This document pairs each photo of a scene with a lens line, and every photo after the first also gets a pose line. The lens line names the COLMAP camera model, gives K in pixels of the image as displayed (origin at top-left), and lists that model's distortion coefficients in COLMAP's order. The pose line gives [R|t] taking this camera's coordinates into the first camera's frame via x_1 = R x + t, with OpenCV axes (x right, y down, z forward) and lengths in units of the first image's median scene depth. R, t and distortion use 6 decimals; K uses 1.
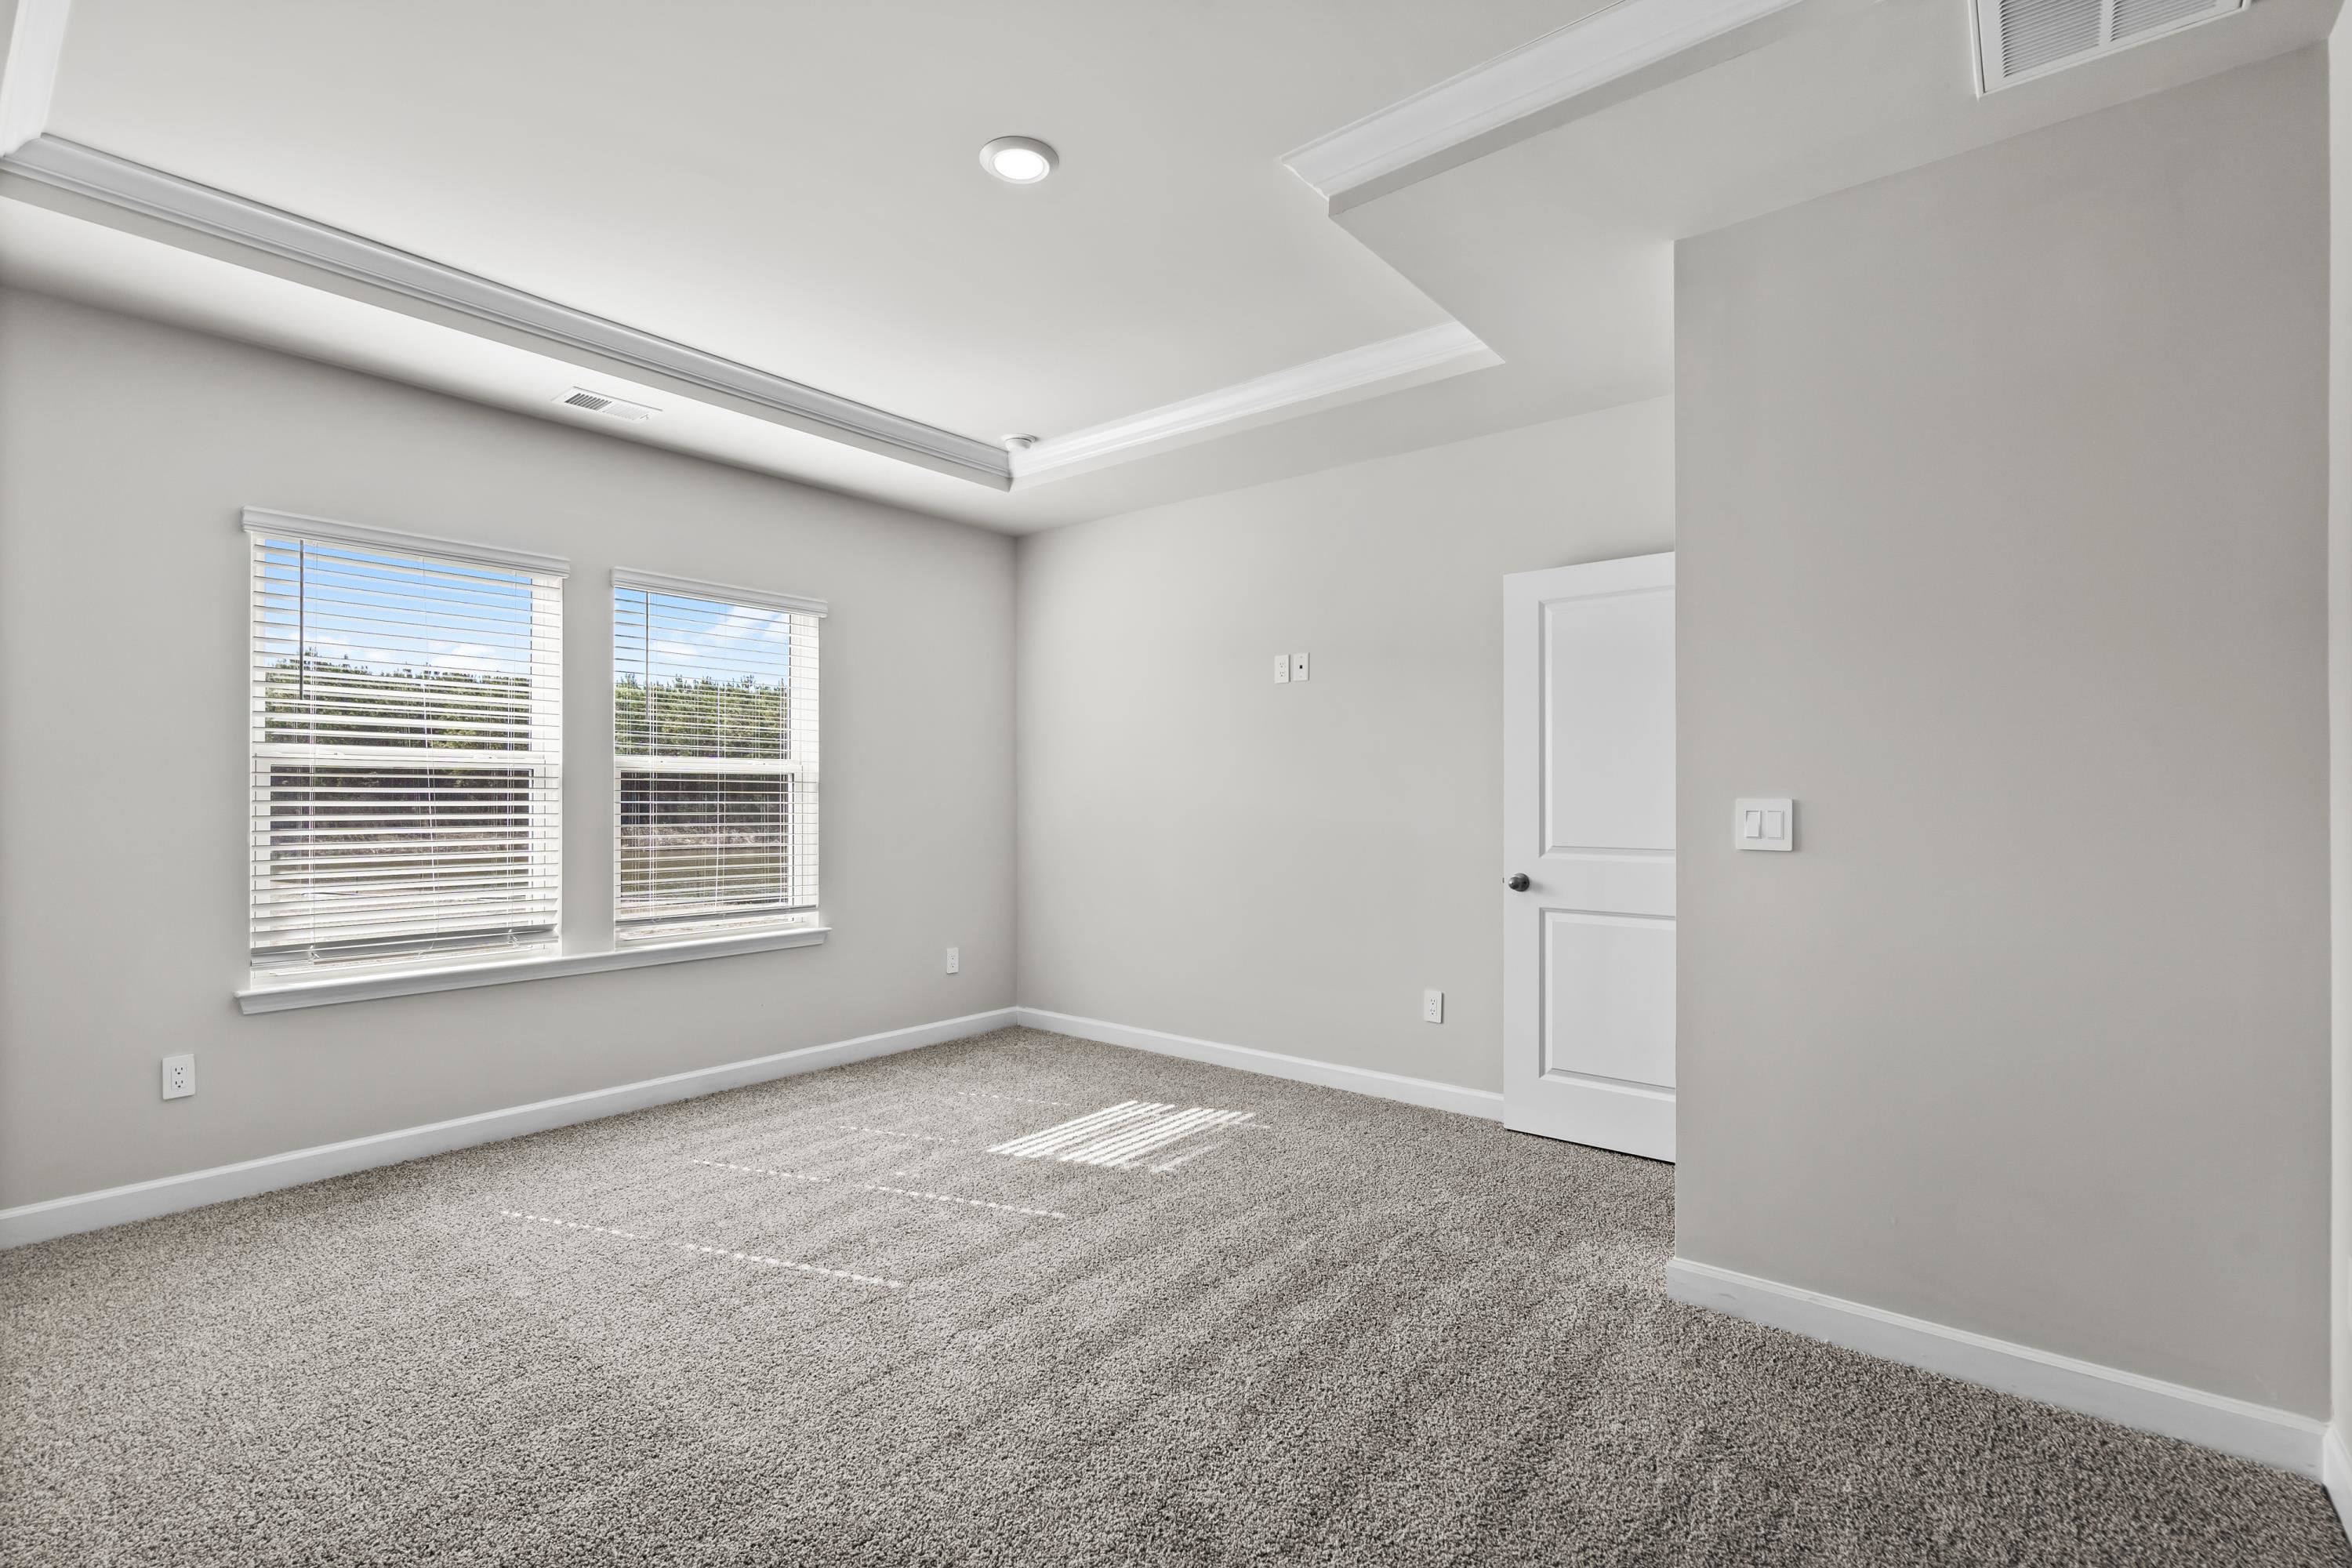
lens RADIAL K [[1080.4, 0, 1171.2], [0, 1080.4, 785.4], [0, 0, 1]] dist [-0.005216, 0.002311]
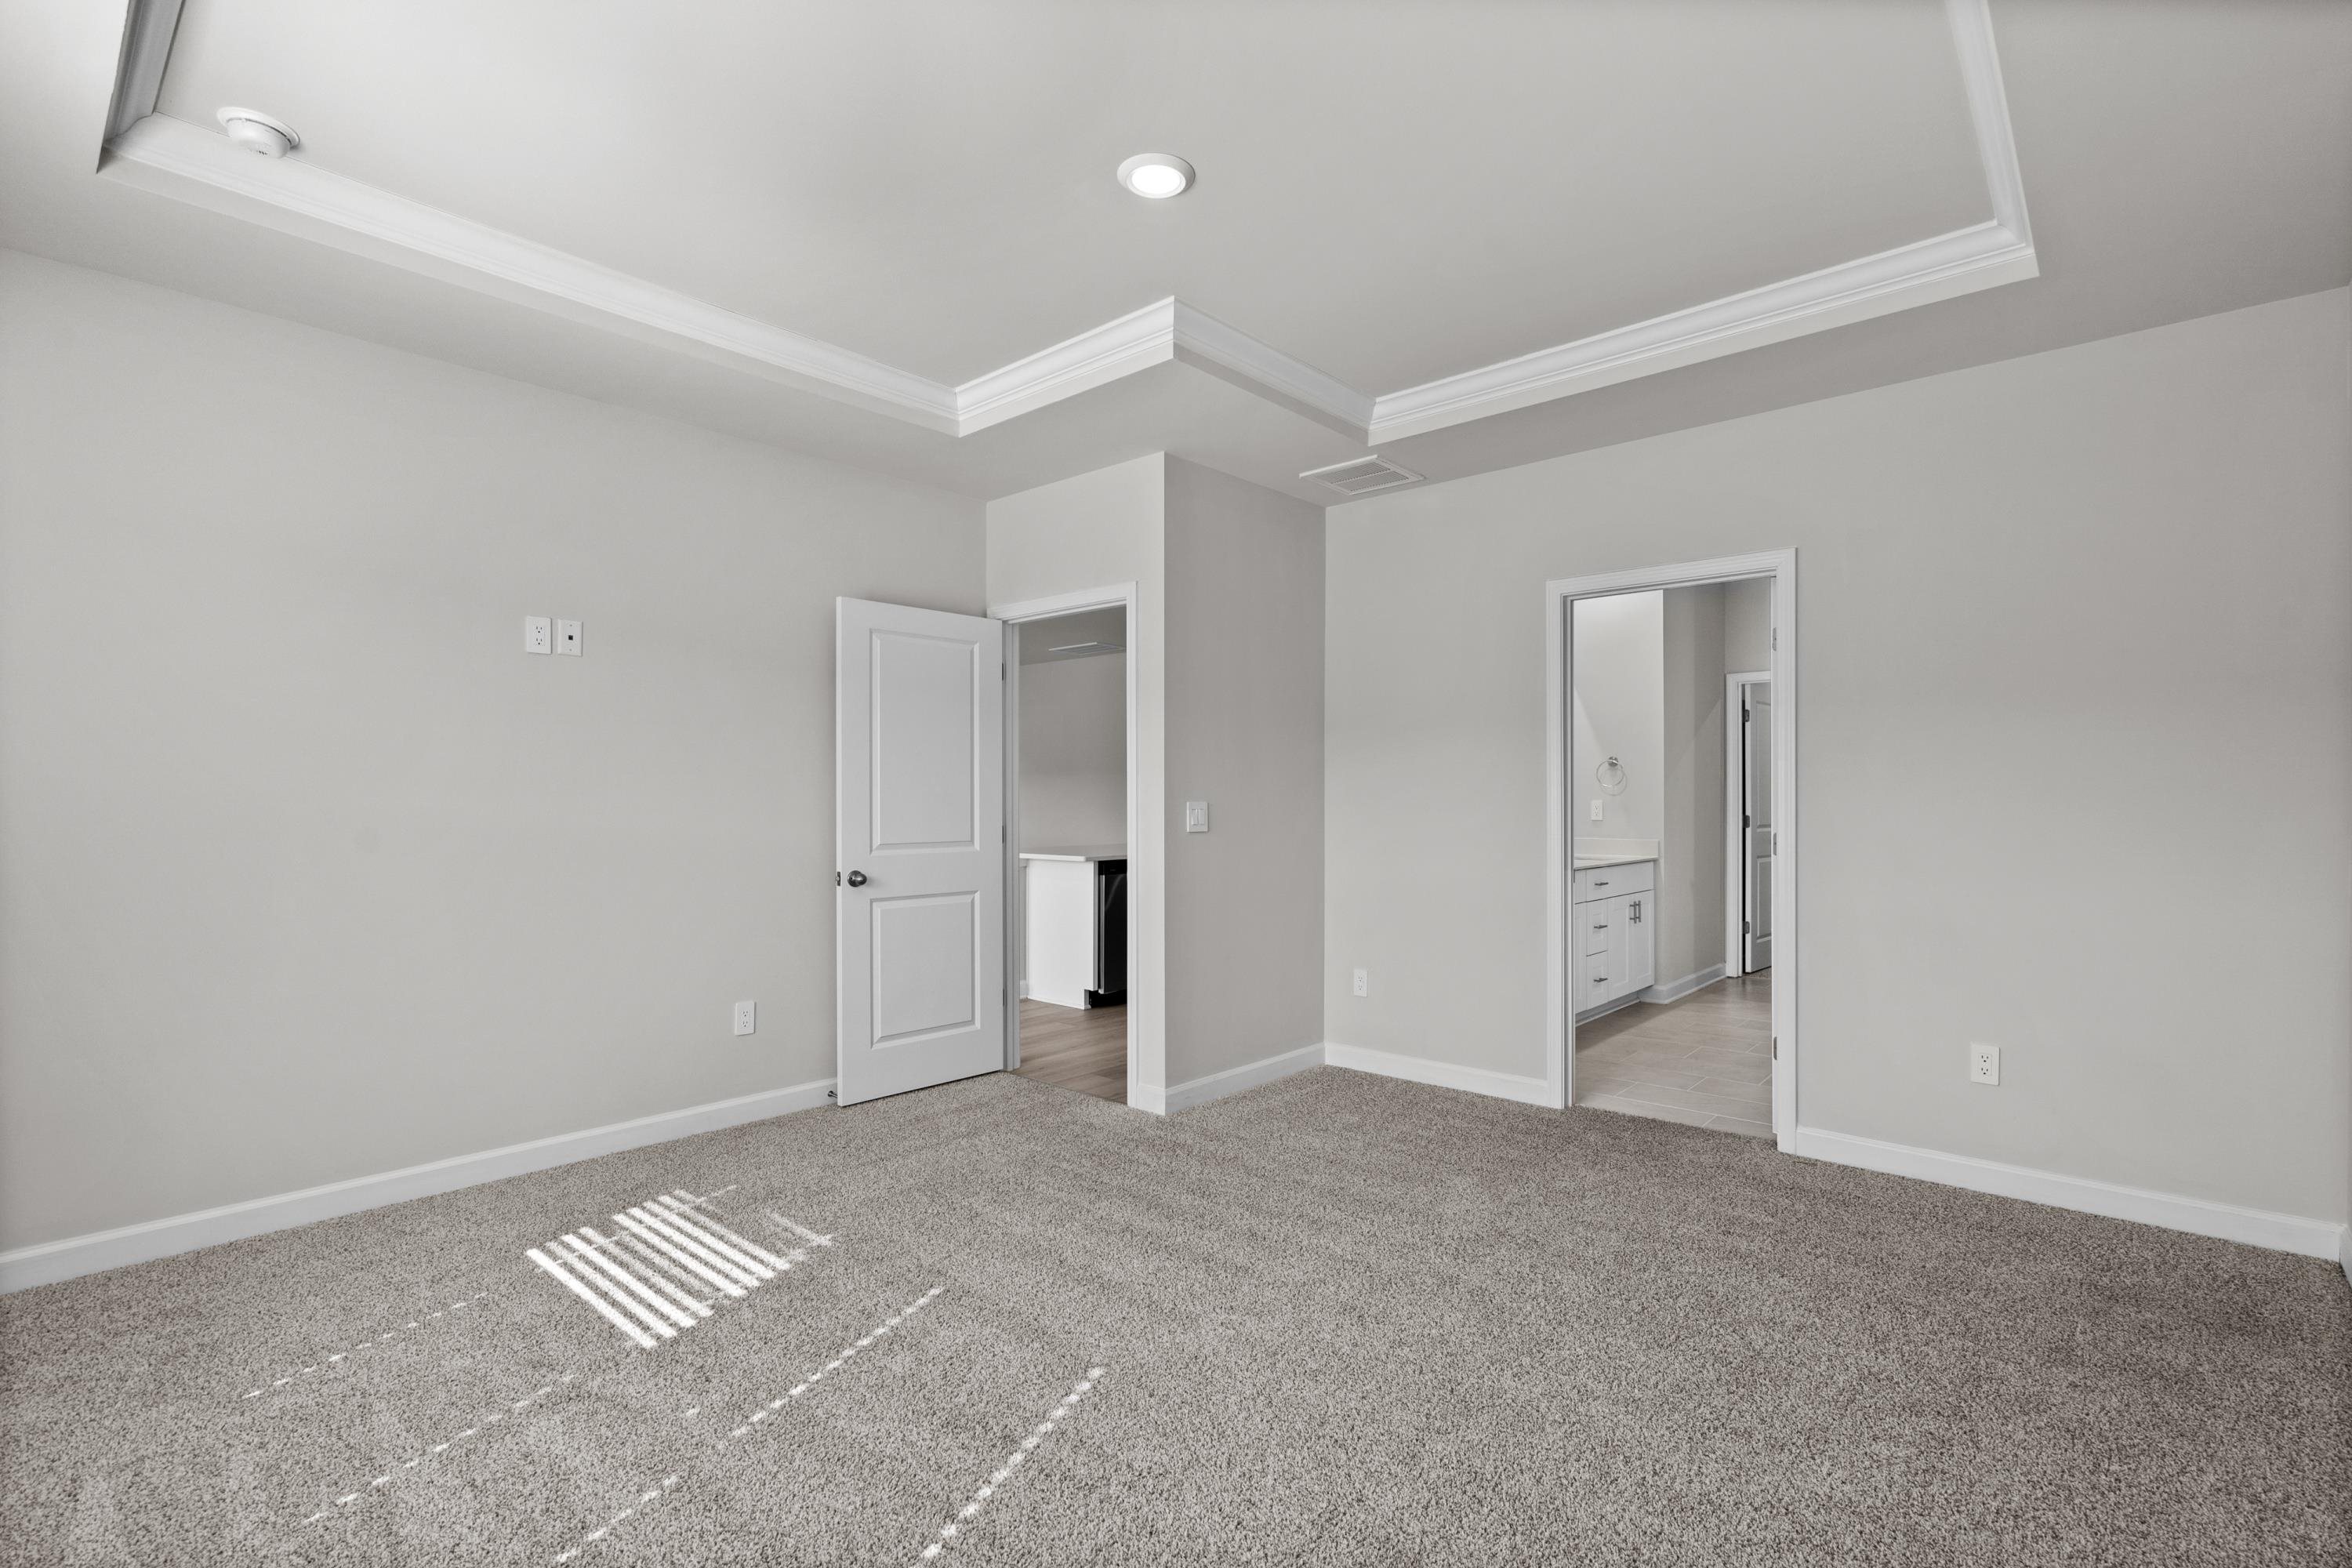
lens RADIAL K [[1080.4, 0, 1177.3], [0, 1080.4, 797.0], [0, 0, 1]] dist [-0.005216, 0.002311]
pose [[0.039504, -0.000965, 0.999219, -0.782902], [-0.010847, 0.999940, 0.001394, 0.000537], [-0.999161, -0.010893, 0.039491, 0.636098]]
